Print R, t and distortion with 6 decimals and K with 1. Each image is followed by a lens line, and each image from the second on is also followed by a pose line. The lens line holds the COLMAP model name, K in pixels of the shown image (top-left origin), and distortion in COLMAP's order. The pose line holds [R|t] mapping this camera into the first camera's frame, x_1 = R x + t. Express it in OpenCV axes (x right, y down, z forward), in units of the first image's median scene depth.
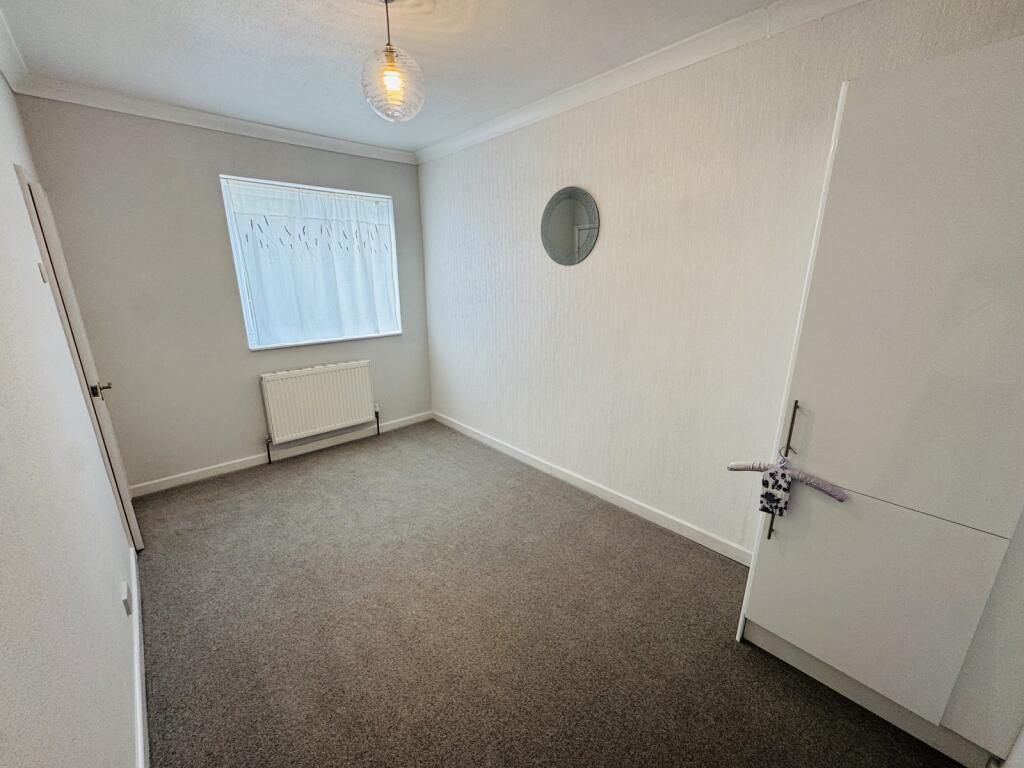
lens RADIAL K [[408.5, 0, 512.0], [0, 408.5, 384.0], [0, 0, 1]] dist [-0.002976, -0.000121]
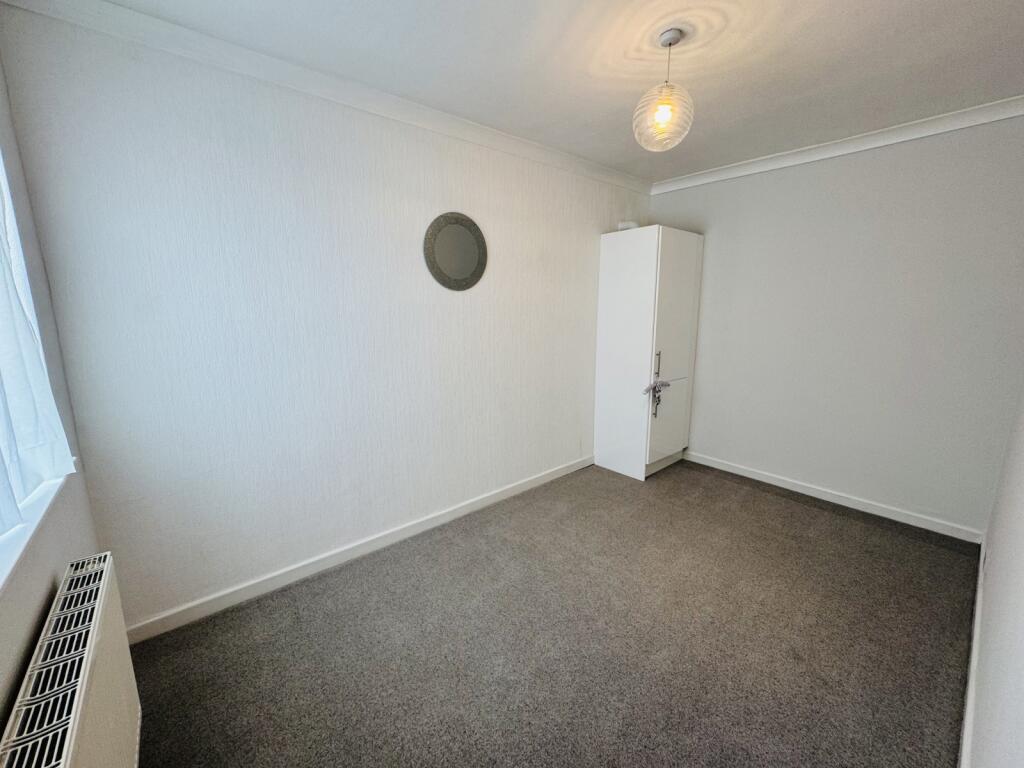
lens RADIAL K [[408.5, 0, 512.0], [0, 408.5, 384.0], [0, 0, 1]] dist [-0.002976, -0.000121]
pose [[0.043777, -0.185386, 0.981690, -0.910082], [0.274287, 0.947103, 0.166623, -0.219156], [-0.960651, 0.261970, 0.092310, 0.895342]]
